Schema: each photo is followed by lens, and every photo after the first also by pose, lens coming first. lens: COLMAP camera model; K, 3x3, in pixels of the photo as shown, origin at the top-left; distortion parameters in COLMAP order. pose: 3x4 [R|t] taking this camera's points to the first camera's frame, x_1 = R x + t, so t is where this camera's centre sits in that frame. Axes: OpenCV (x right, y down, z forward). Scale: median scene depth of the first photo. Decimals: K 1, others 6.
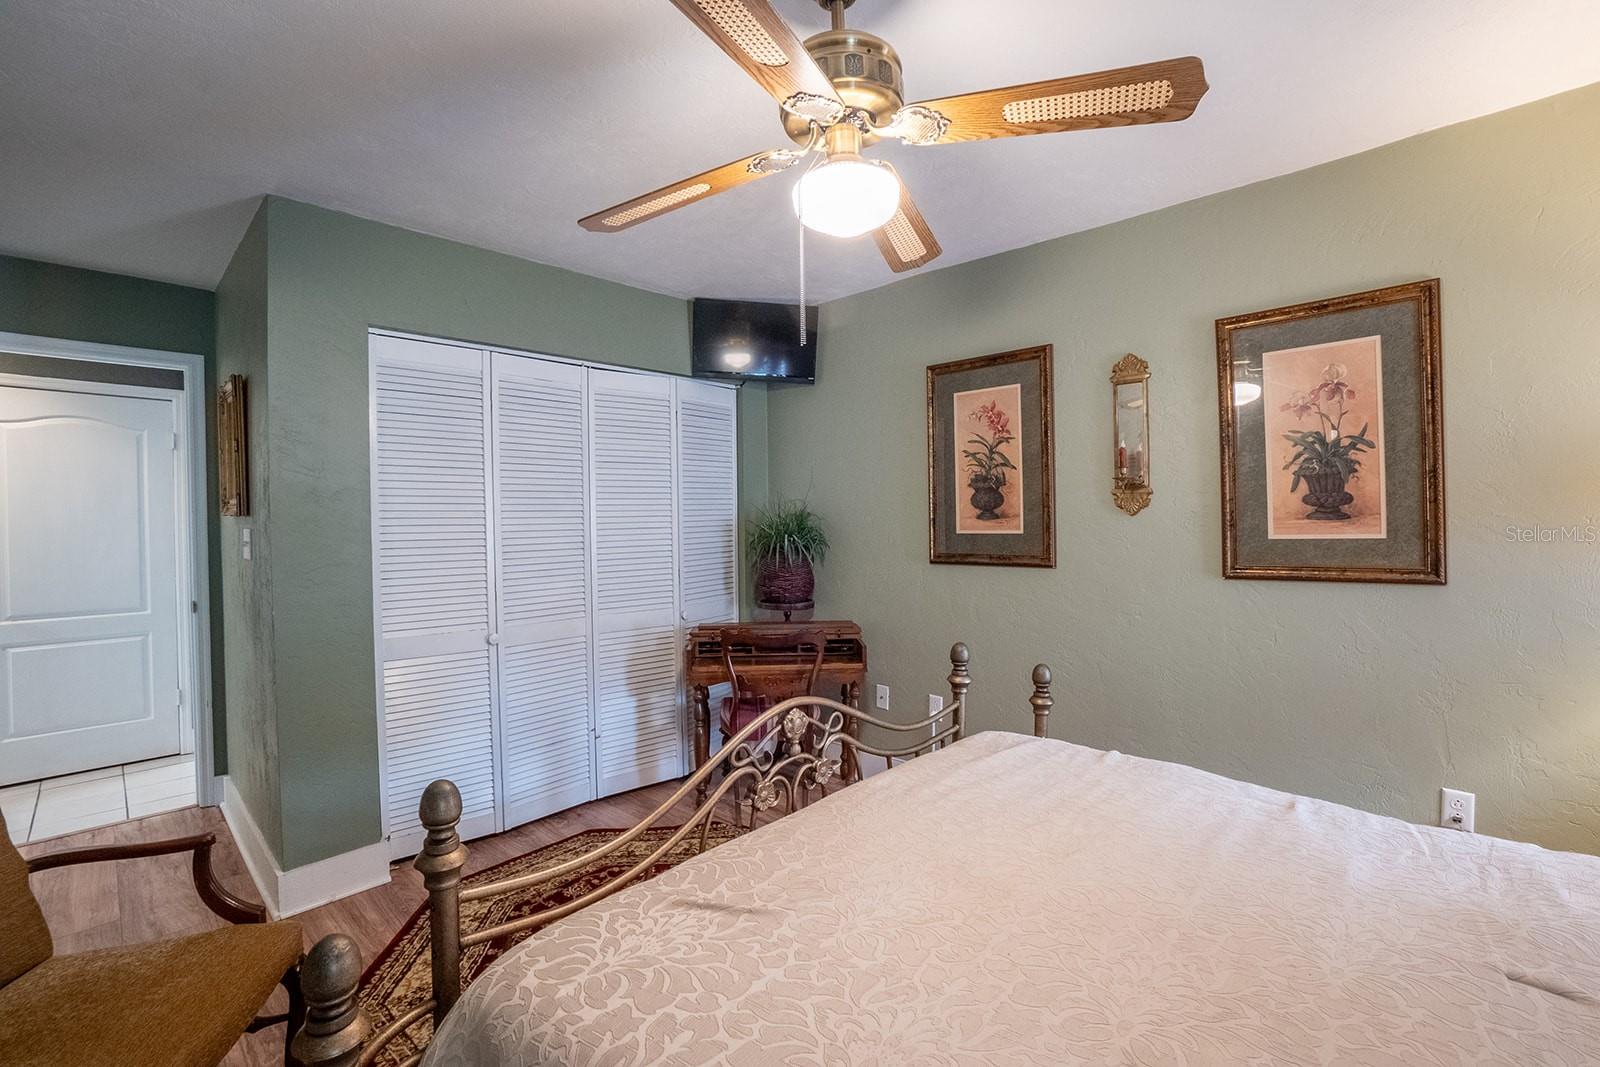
lens RADIAL K [[709.7, 0, 786.3], [0, 709.7, 524.3], [0, 0, 1]] dist [-0.058503, 0.020366]
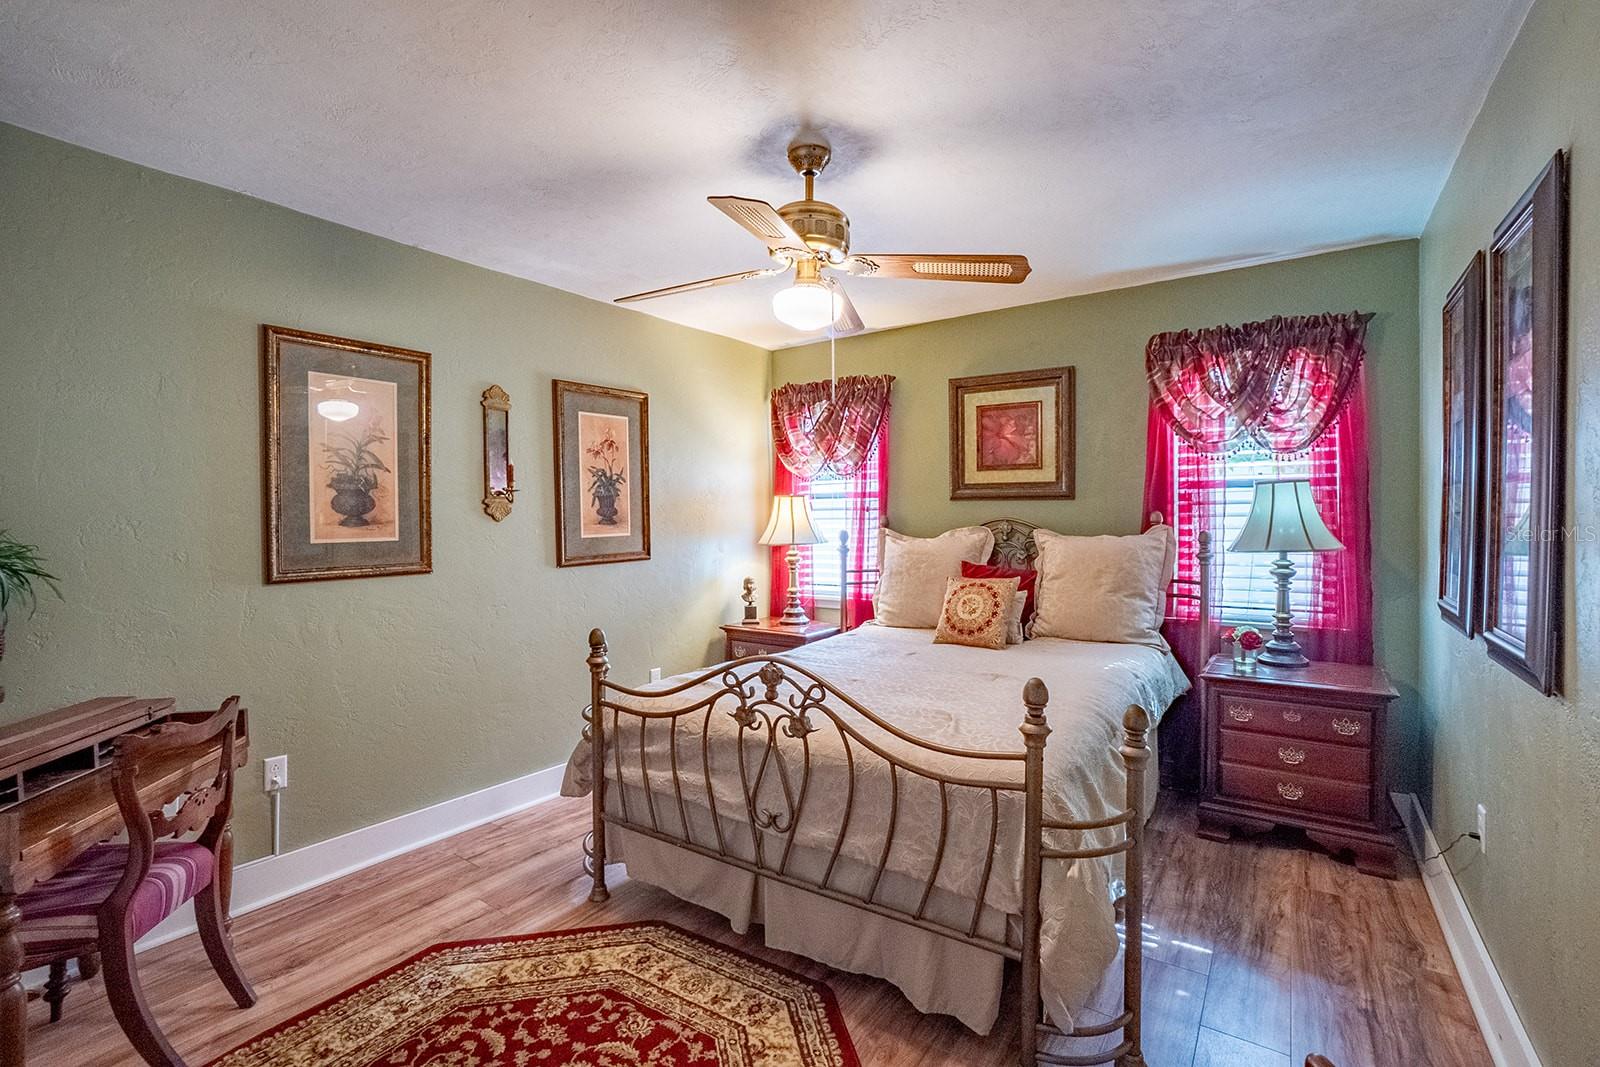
lens RADIAL K [[709.7, 0, 787.0], [0, 709.7, 528.7], [0, 0, 1]] dist [-0.058503, 0.020366]
pose [[-0.157047, -0.005327, 0.987577, -0.666643], [0.014074, 0.999872, 0.007631, -0.002471], [-0.987491, 0.015098, -0.156952, 0.613238]]
